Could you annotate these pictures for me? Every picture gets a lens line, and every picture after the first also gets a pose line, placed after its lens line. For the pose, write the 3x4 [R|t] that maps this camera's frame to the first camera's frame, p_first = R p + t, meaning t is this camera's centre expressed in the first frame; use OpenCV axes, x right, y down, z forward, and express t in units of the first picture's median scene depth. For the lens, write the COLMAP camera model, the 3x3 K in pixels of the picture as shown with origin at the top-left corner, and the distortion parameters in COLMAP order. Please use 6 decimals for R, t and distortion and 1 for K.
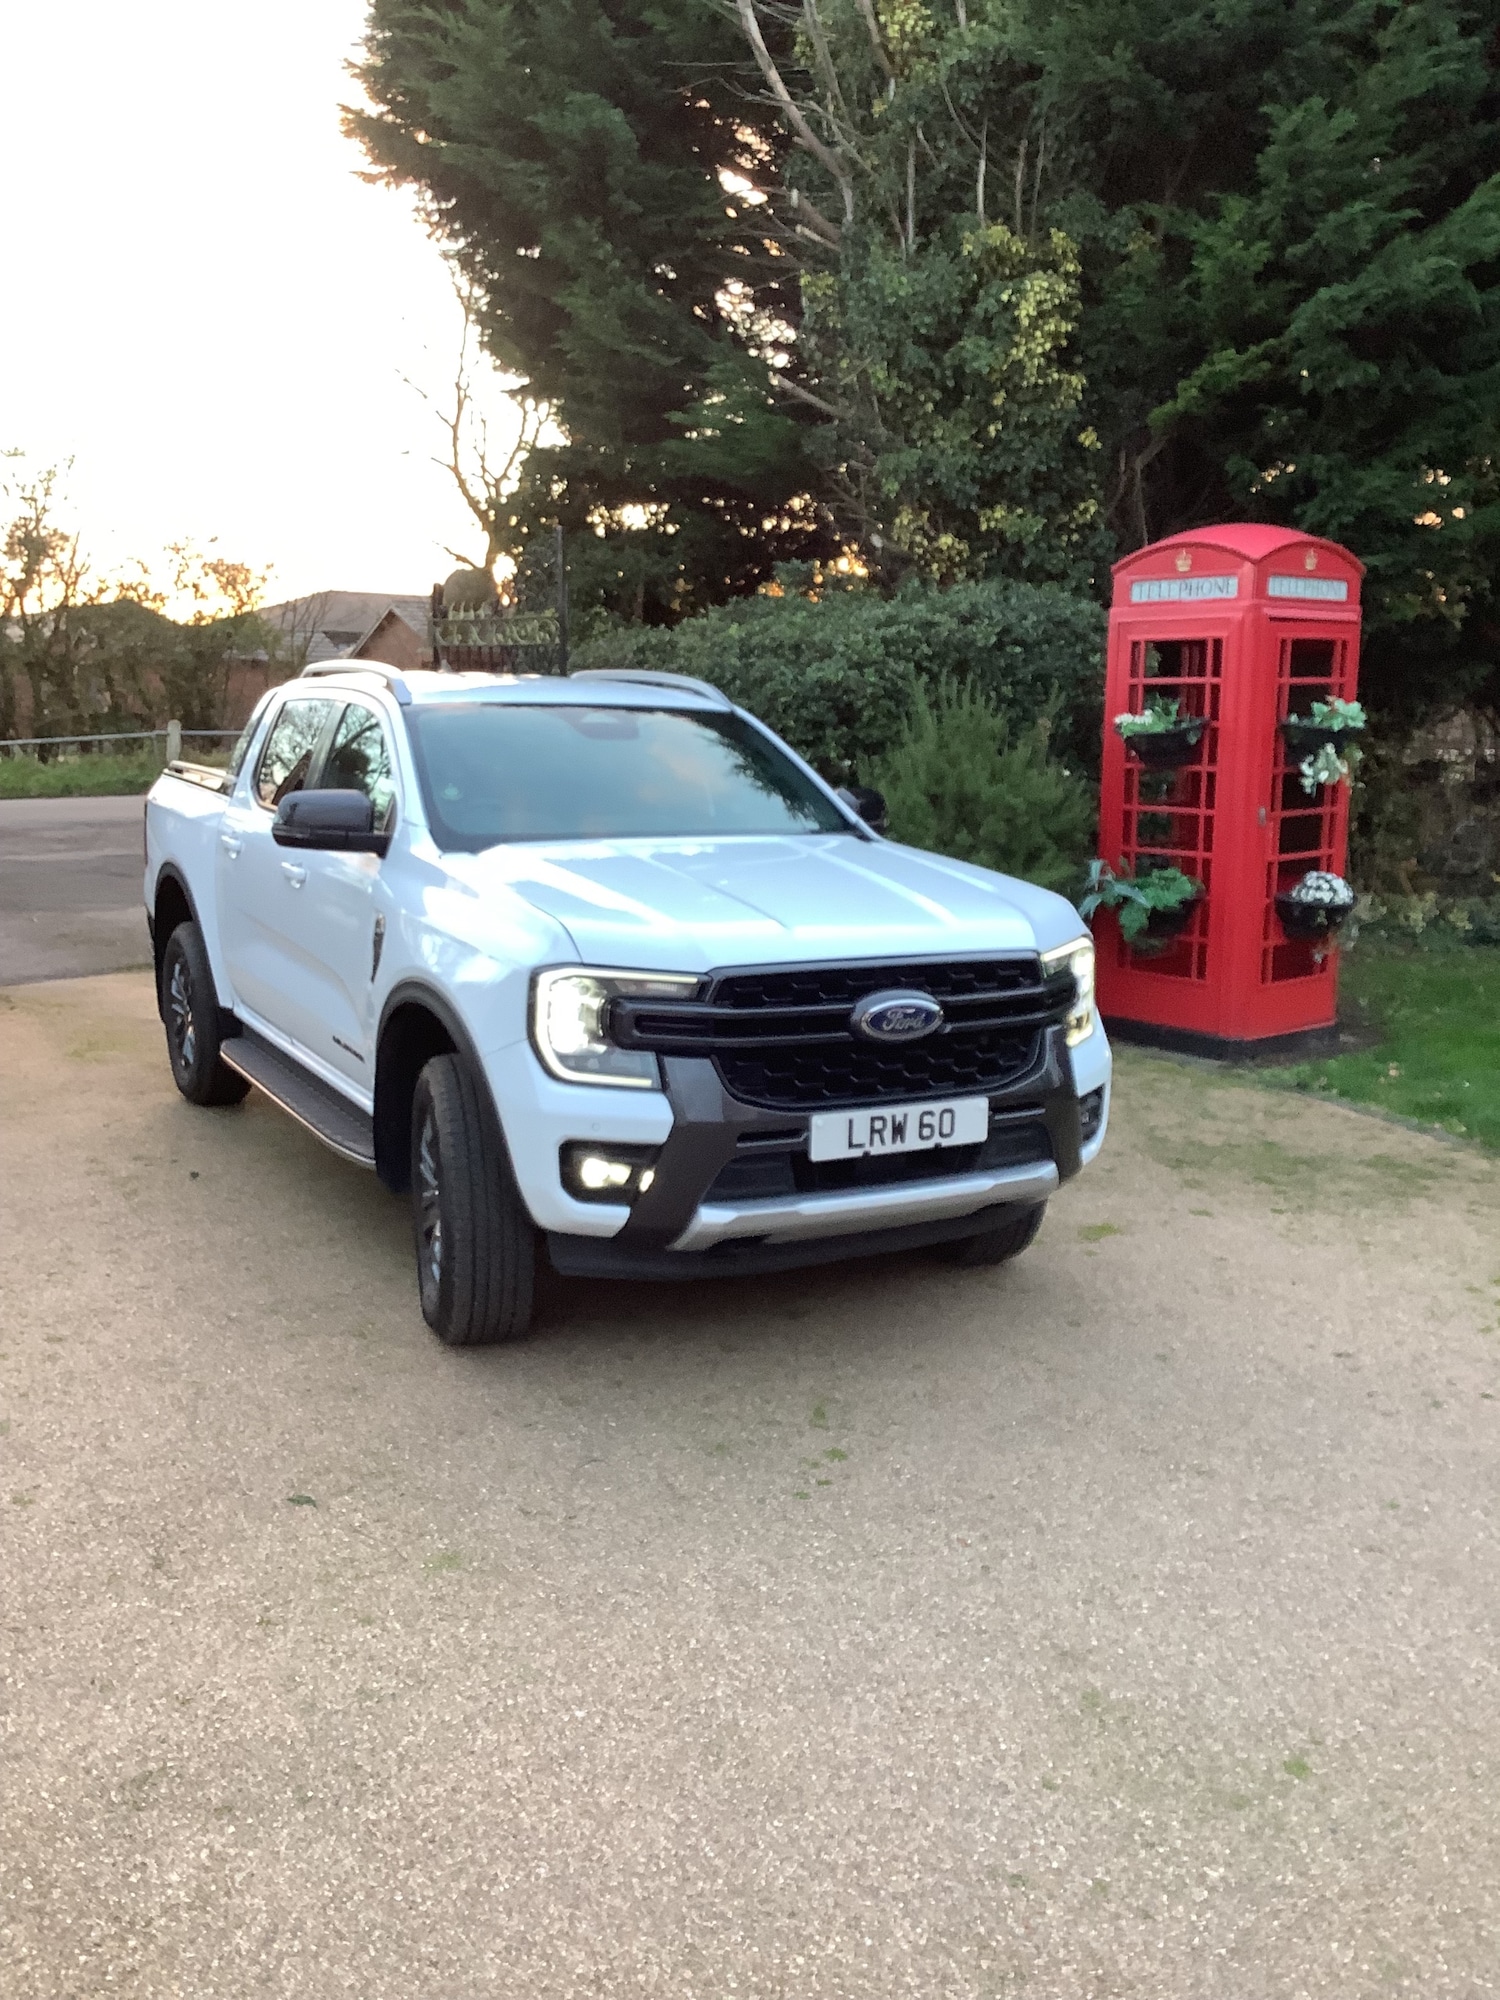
lens RADIAL K [[1903.2, 0, 745.8], [0, 1903.2, 1002.2], [0, 0, 1]] dist [0.006624, 0.000000]
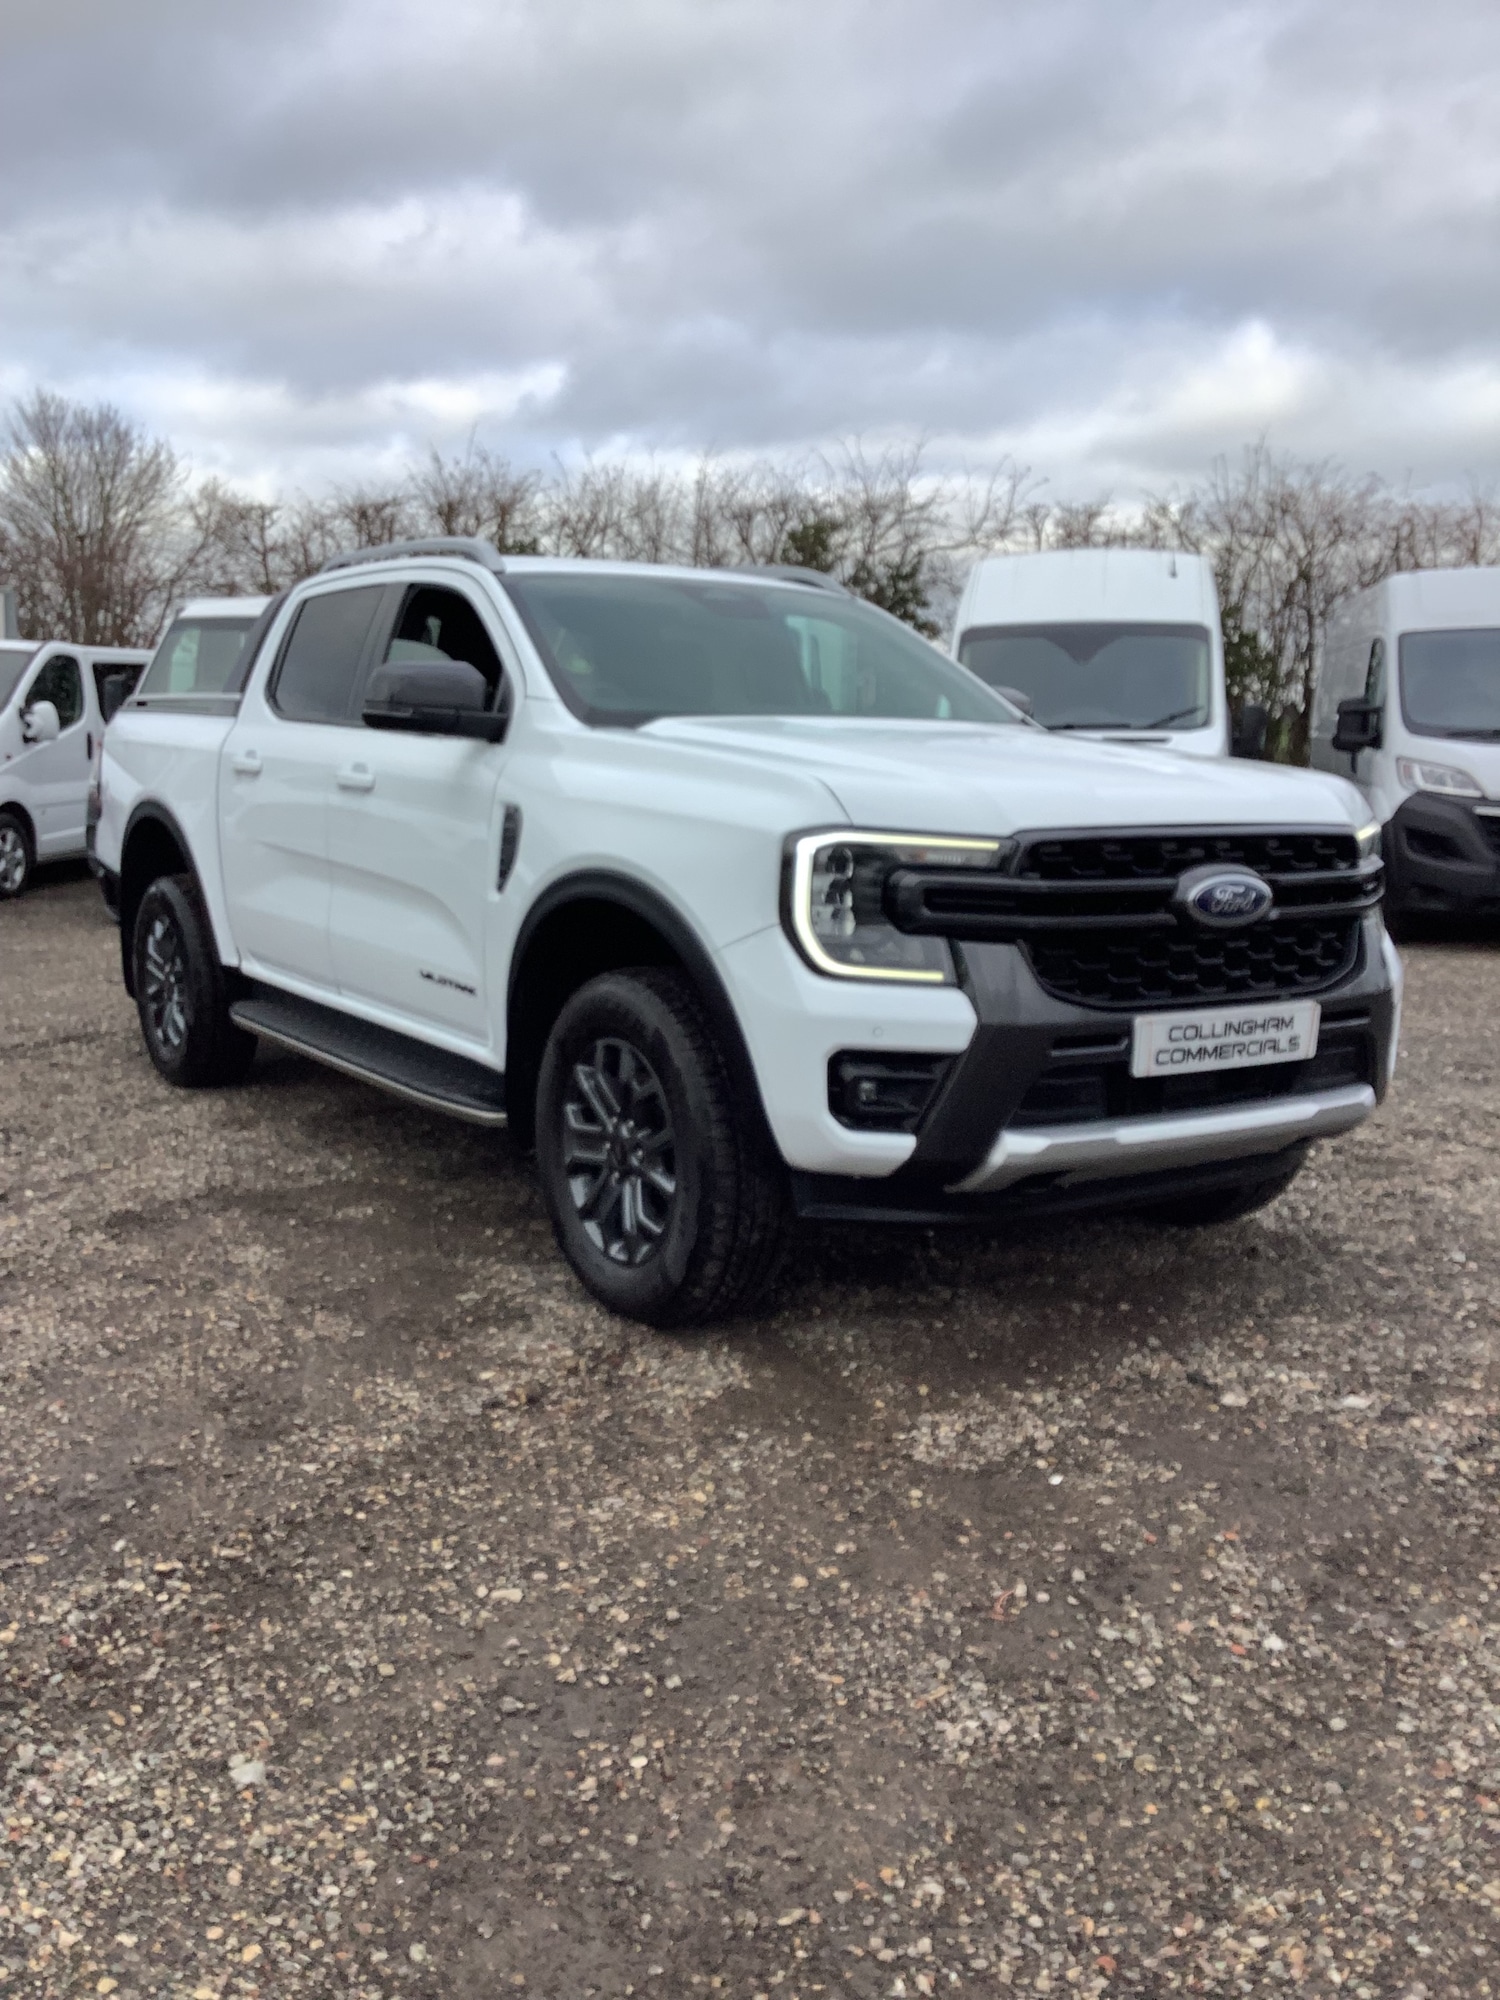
lens RADIAL K [[1903.2, 0, 708.3], [0, 1903.2, 992.6], [0, 0, 1]] dist [0.006624, 0.000000]
pose [[0.995906, -0.008447, 0.090002, -0.119786], [0.012010, 0.999162, -0.039127, 0.043534], [-0.089596, 0.040048, 0.995173, 0.121786]]
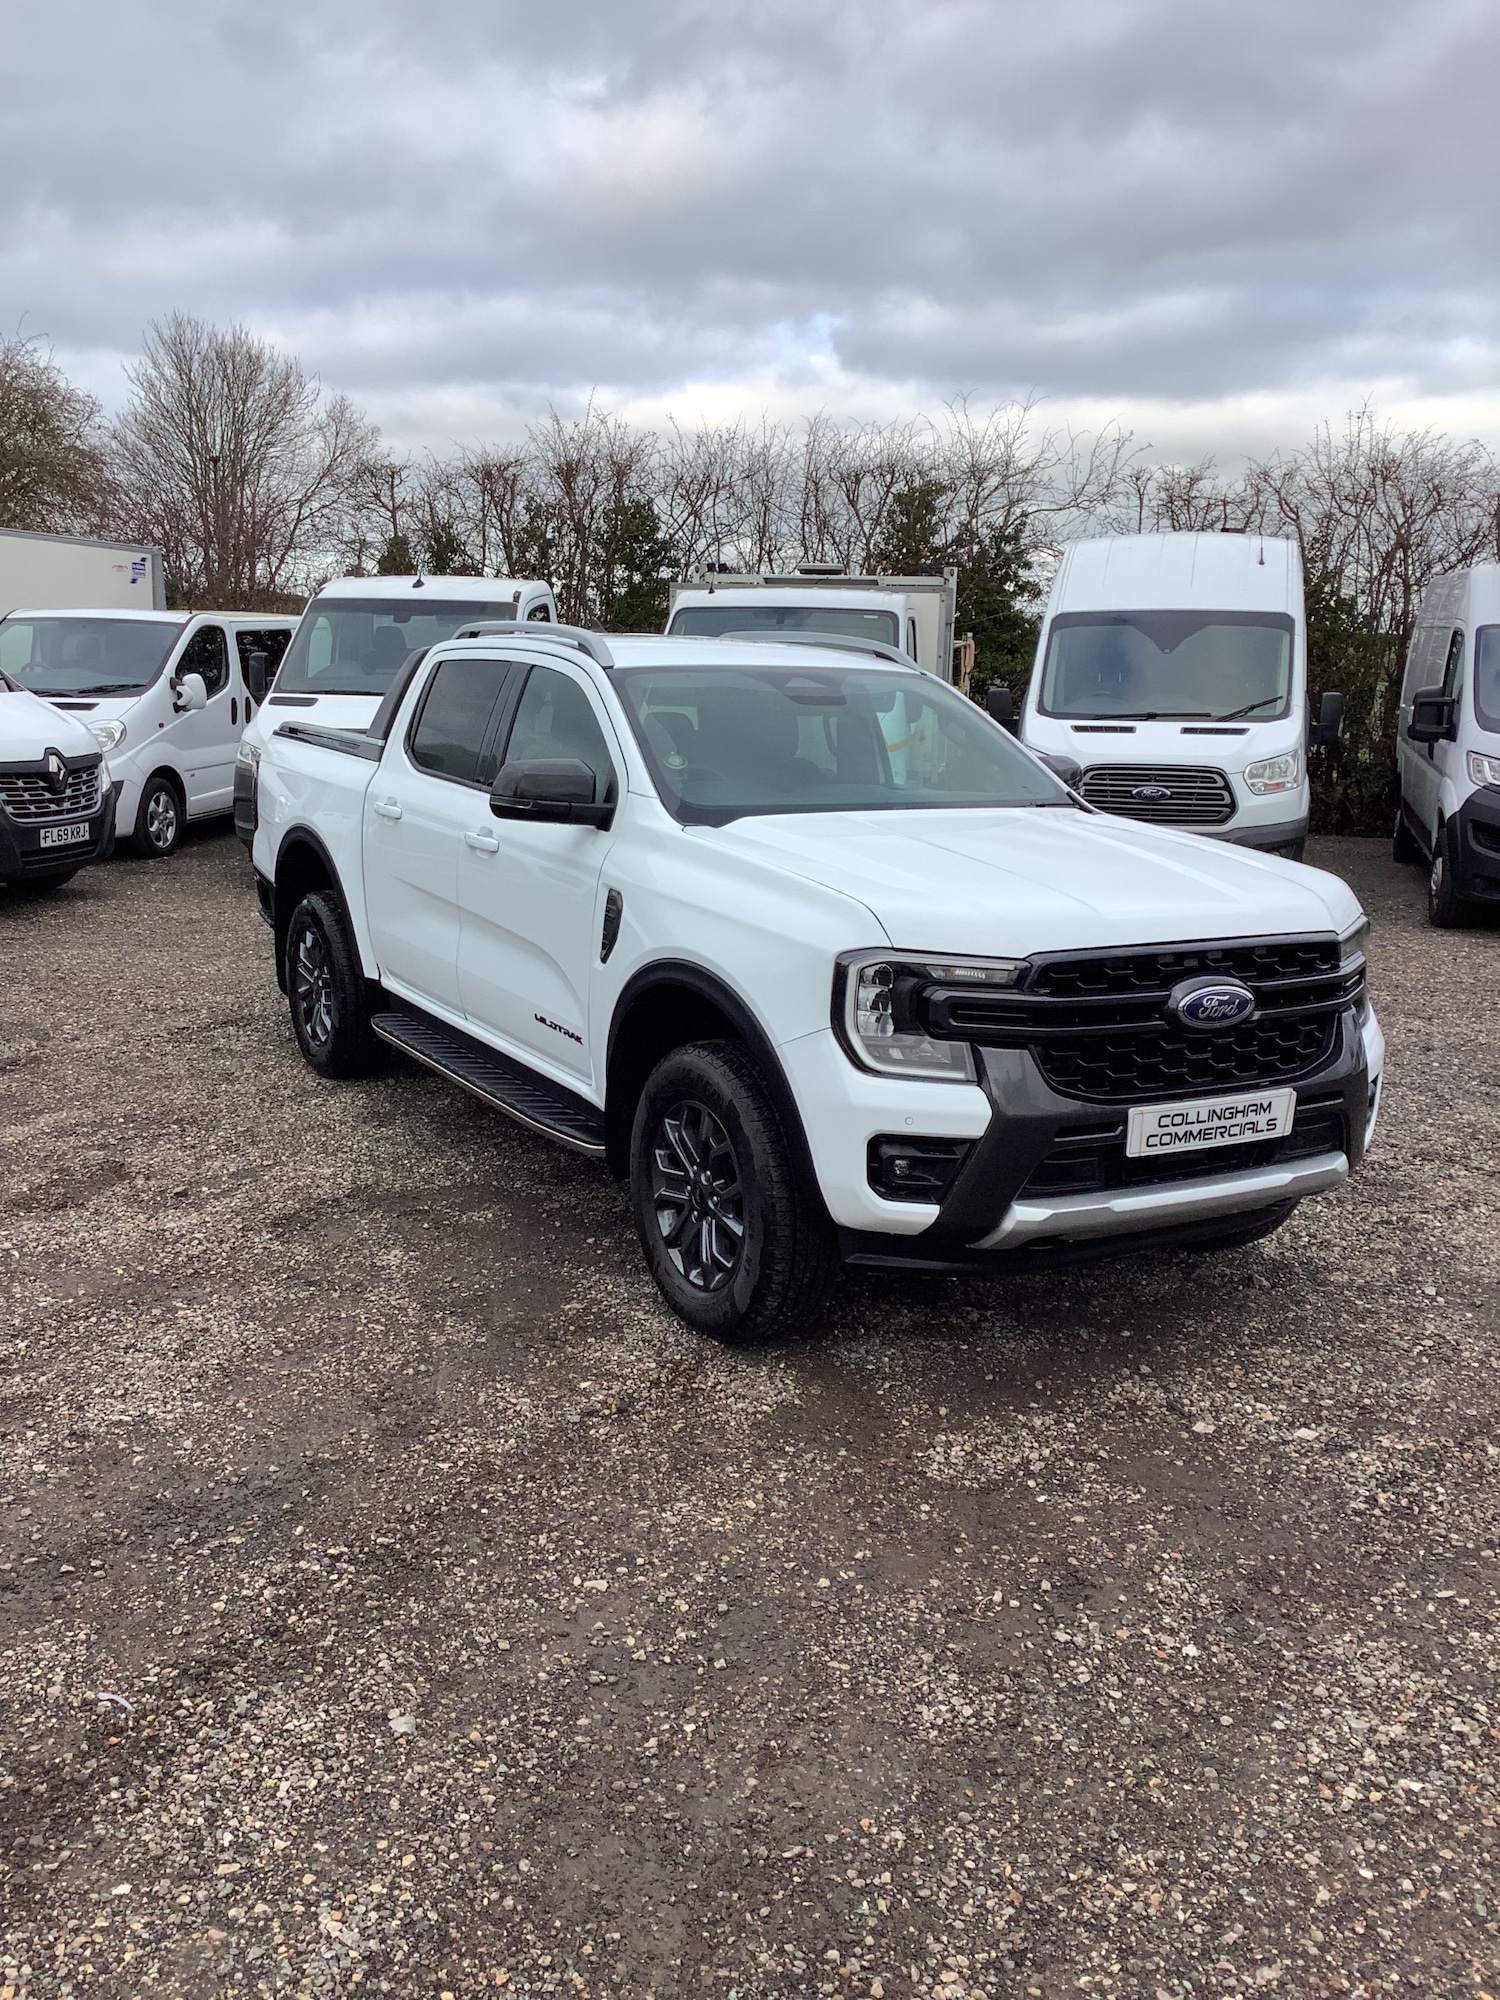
lens RADIAL K [[1903.2, 0, 693.8], [0, 1903.2, 993.9], [0, 0, 1]] dist [0.006624, 0.000000]
pose [[0.999764, 0.004028, 0.021357, -0.113107], [-0.004484, 0.999762, 0.021371, -0.009511], [-0.021266, -0.021462, 0.999543, 0.029714]]
